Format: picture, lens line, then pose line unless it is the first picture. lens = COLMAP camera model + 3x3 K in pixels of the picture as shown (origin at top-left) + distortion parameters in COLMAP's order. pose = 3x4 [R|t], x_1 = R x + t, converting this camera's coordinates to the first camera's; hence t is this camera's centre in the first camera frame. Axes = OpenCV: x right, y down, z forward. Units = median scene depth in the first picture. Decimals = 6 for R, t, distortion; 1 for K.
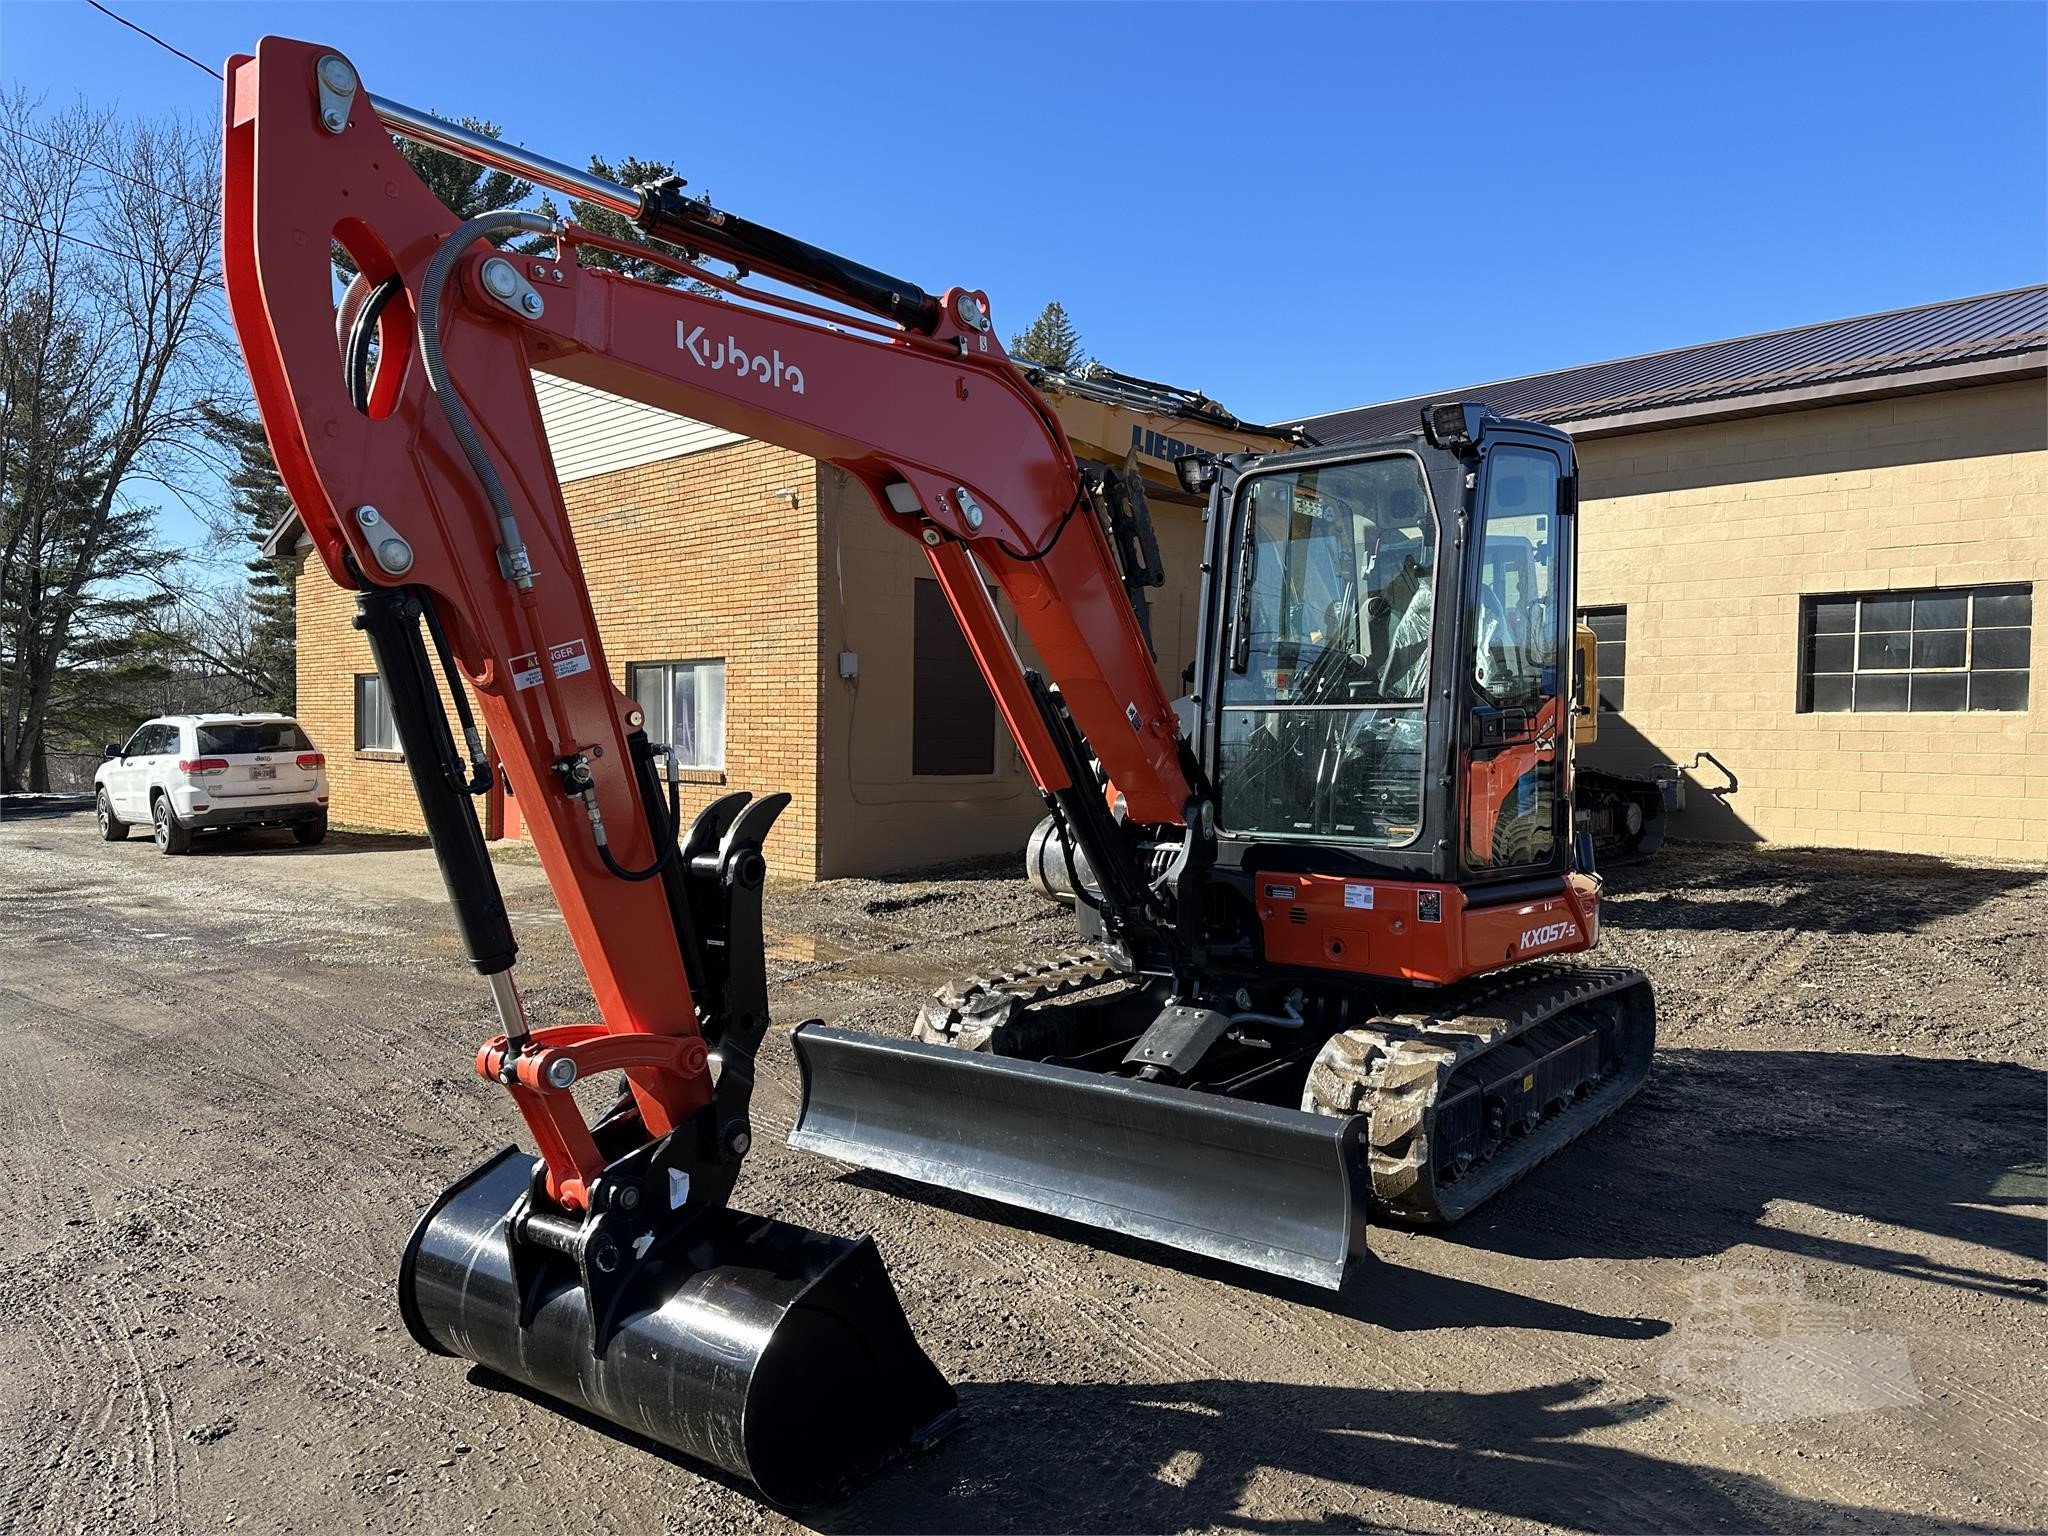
lens RADIAL K [[1414.6, 0, 1023.1], [0, 1414.6, 775.2], [0, 0, 1]] dist [0.036590, -0.038060]
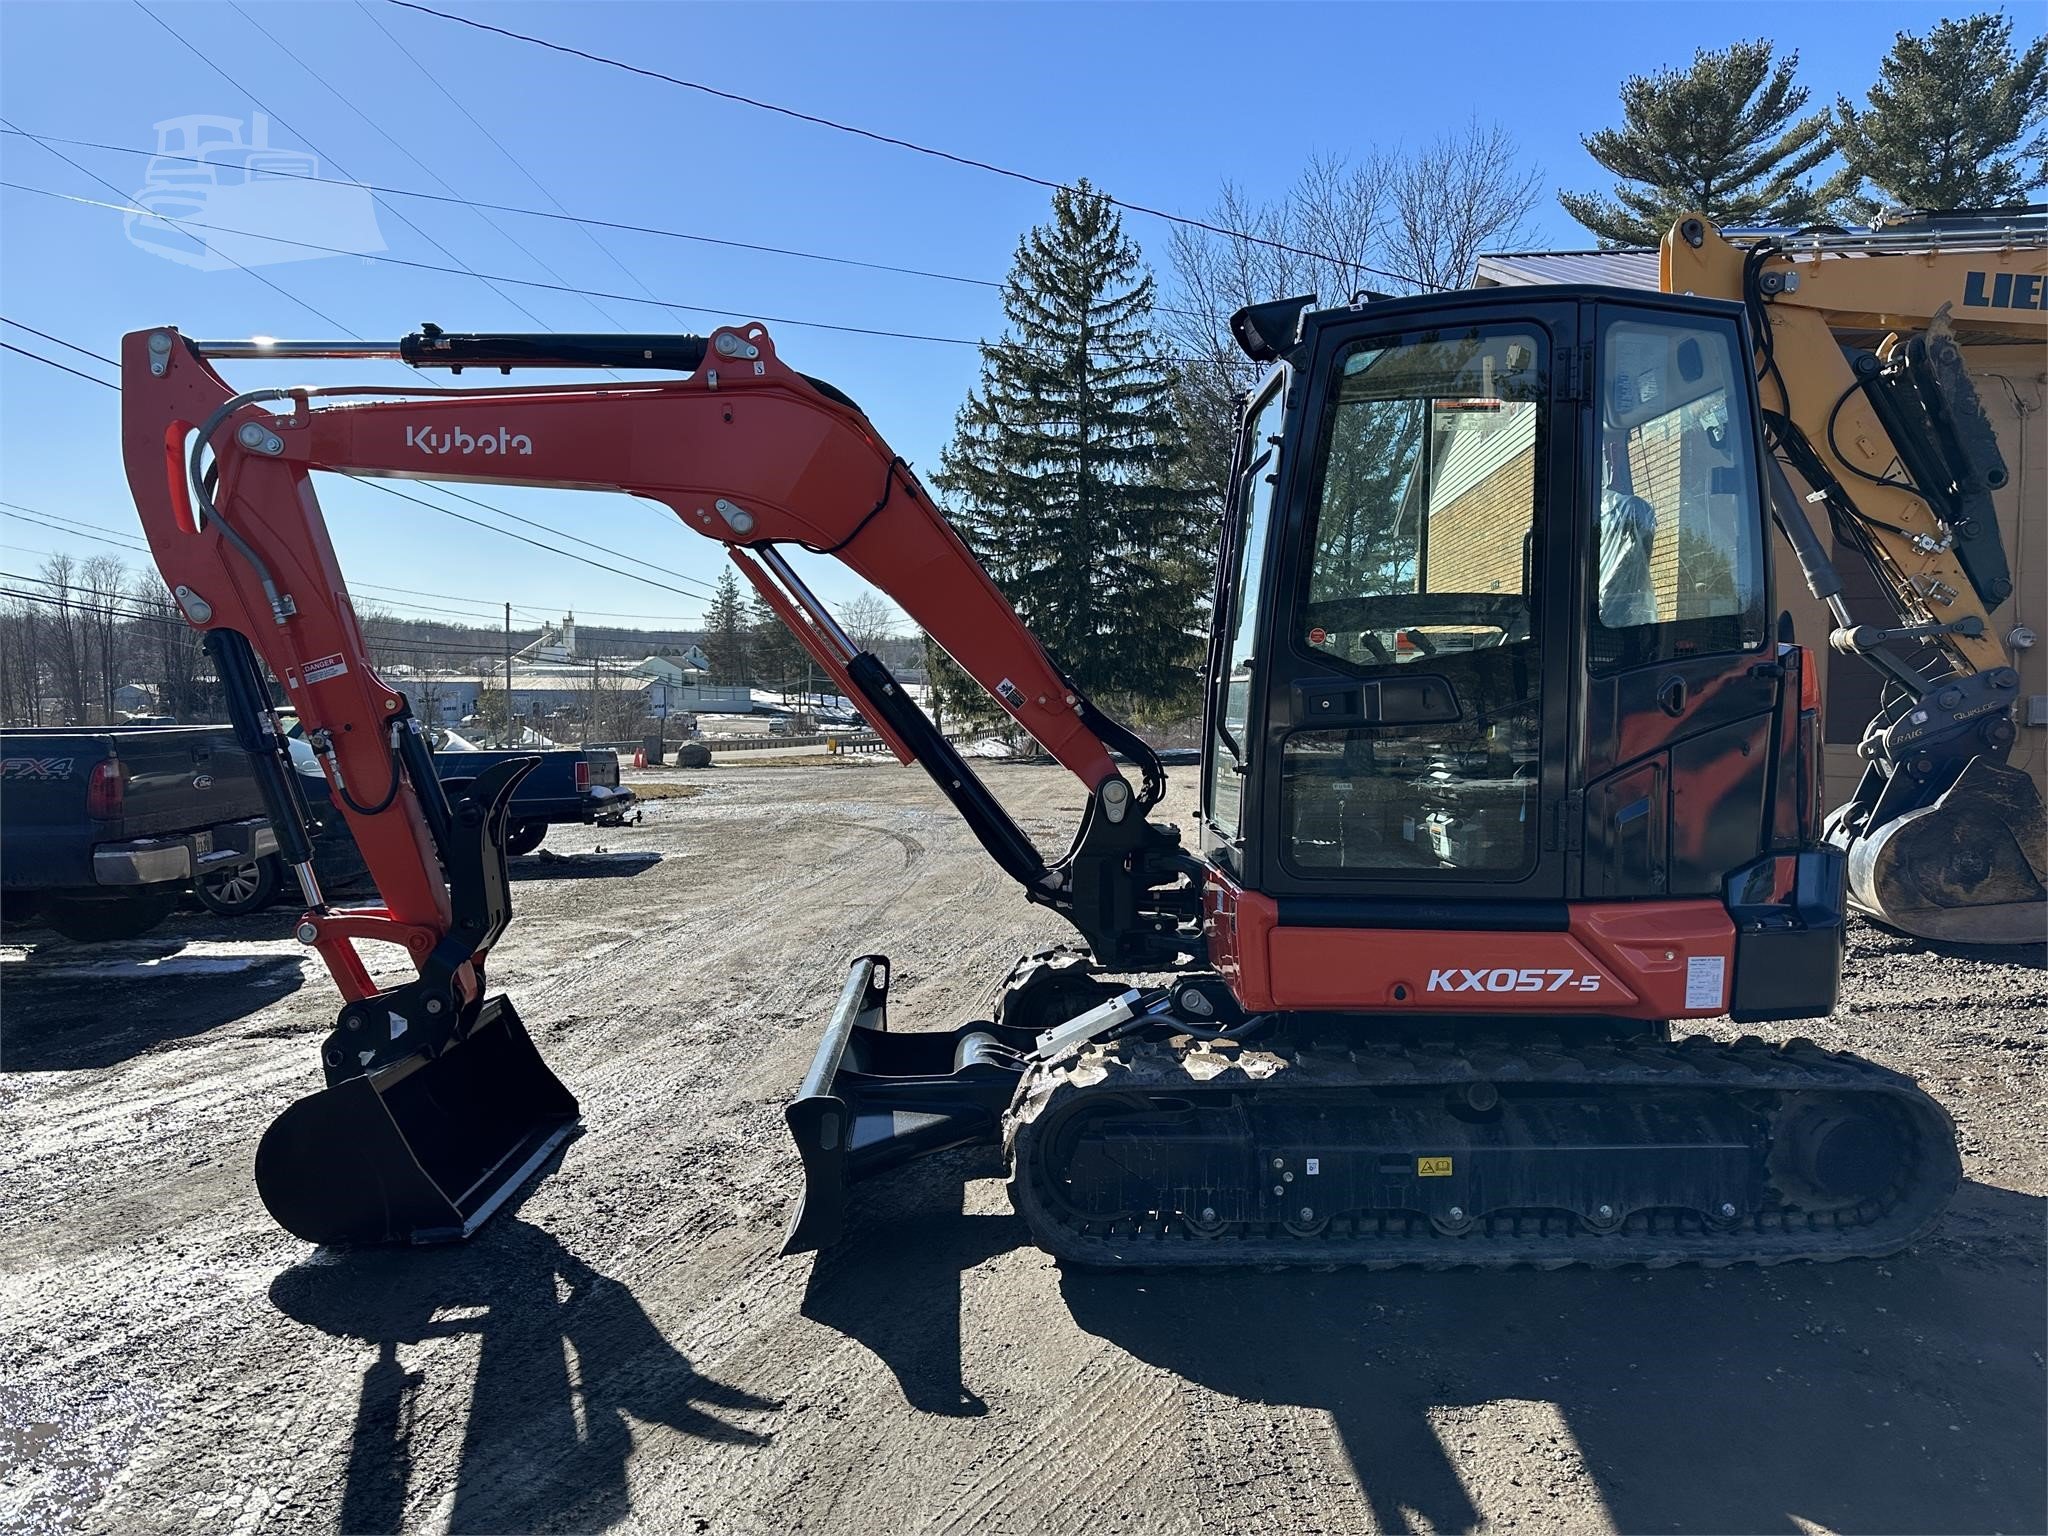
lens RADIAL K [[1414.6, 0, 1018.0], [0, 1414.6, 771.6], [0, 0, 1]] dist [0.036590, -0.038060]
pose [[0.636746, 0.031842, -0.770416, 1.185044], [-0.012143, 0.999437, 0.031272, -0.022660], [0.770978, -0.010557, 0.636775, 0.520635]]
